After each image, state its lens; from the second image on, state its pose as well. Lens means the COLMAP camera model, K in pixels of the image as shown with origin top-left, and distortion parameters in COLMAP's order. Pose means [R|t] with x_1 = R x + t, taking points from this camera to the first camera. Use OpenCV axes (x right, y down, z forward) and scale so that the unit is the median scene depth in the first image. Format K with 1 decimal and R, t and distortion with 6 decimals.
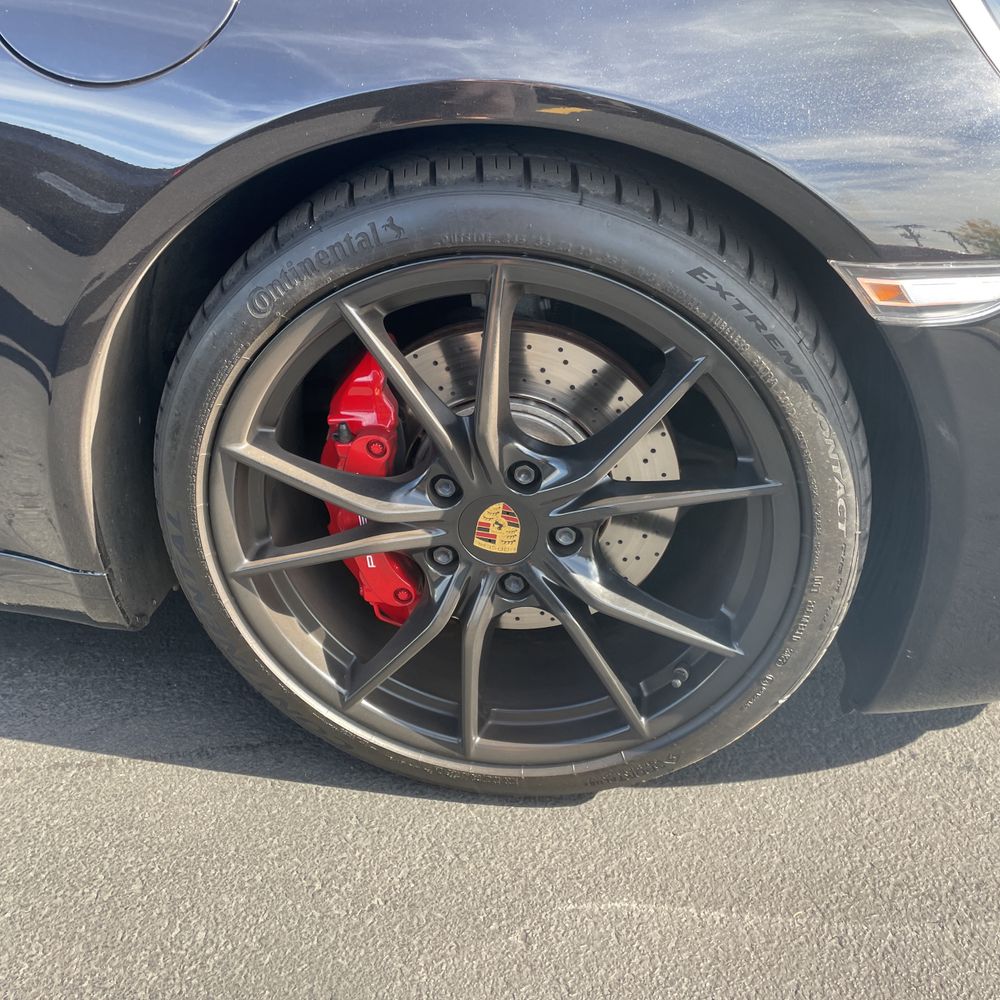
lens RADIAL K [[1020.3, 0, 492.2], [0, 1020.3, 495.5], [0, 0, 1]] dist [0.089936, -0.124095]
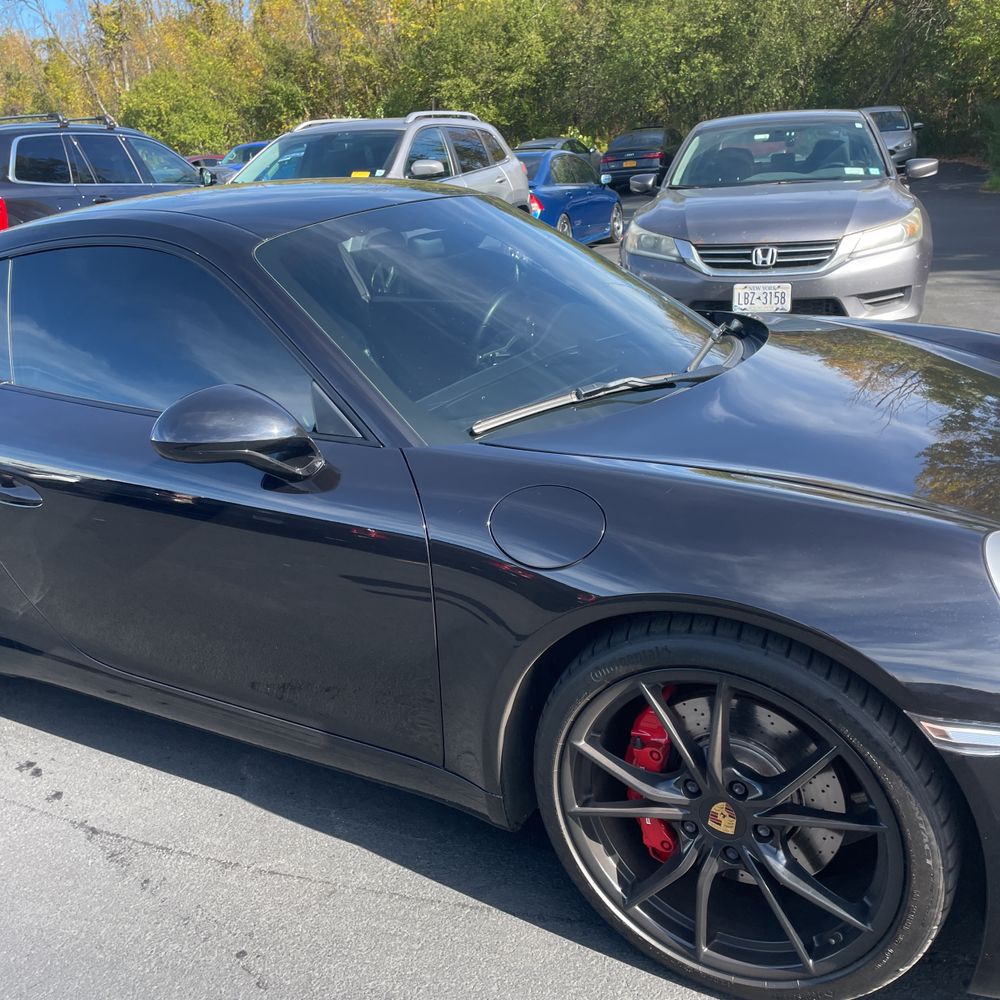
lens RADIAL K [[1020.3, 0, 492.2], [0, 1020.3, 495.5], [0, 0, 1]] dist [0.089936, -0.124095]
pose [[0.924475, 0.076010, -0.373589, 0.243029], [-0.140183, 0.979048, -0.147697, -0.177758], [0.354535, 0.188913, 0.915760, -0.762311]]
